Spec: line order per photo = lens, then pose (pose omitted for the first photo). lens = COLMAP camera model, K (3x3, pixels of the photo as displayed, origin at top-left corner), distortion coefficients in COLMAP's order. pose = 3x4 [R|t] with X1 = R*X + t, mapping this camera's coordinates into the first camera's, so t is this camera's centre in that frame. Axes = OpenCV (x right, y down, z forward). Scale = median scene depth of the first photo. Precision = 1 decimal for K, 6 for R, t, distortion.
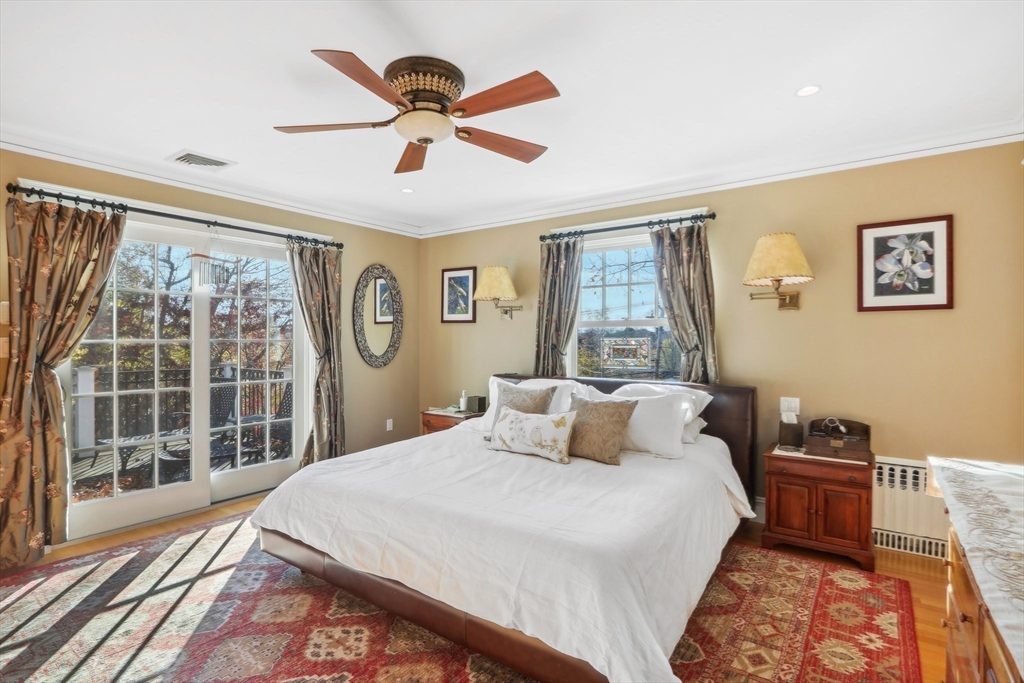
lens RADIAL K [[502.0, 0, 511.7], [0, 502.0, 340.4], [0, 0, 1]] dist [-0.011998, 0.001838]
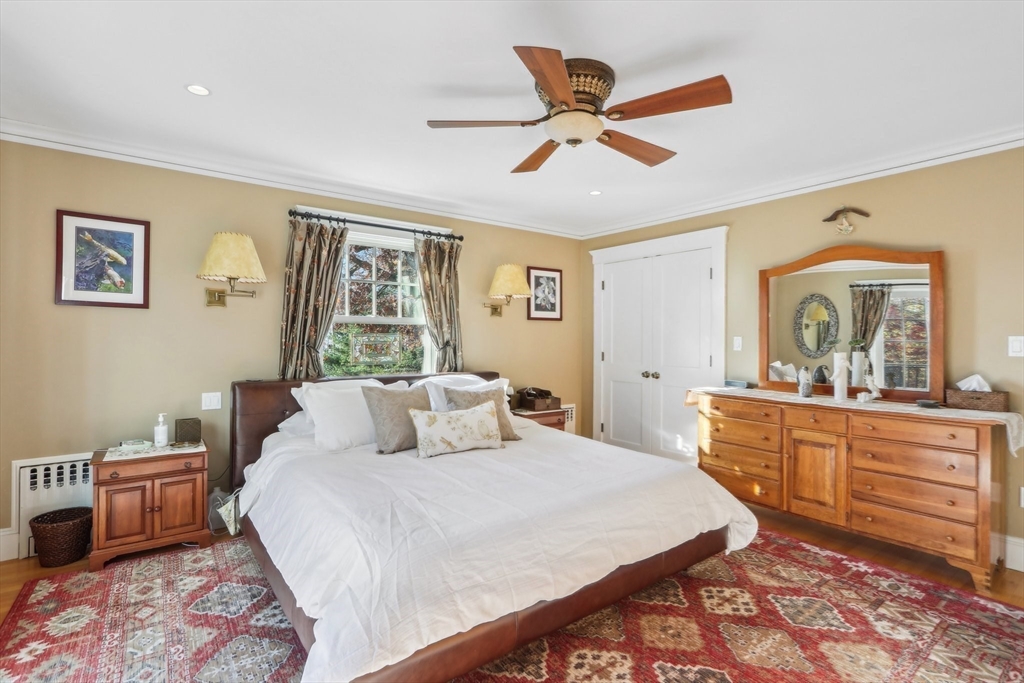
lens RADIAL K [[467.9, 0, 510.8], [0, 467.9, 340.6], [0, 0, 1]] dist [-0.005320, -0.000318]
pose [[0.333502, -0.005076, 0.942736, -0.797047], [-0.006535, 0.999949, 0.007696, -0.001652], [-0.942727, -0.008727, 0.333452, 0.581551]]
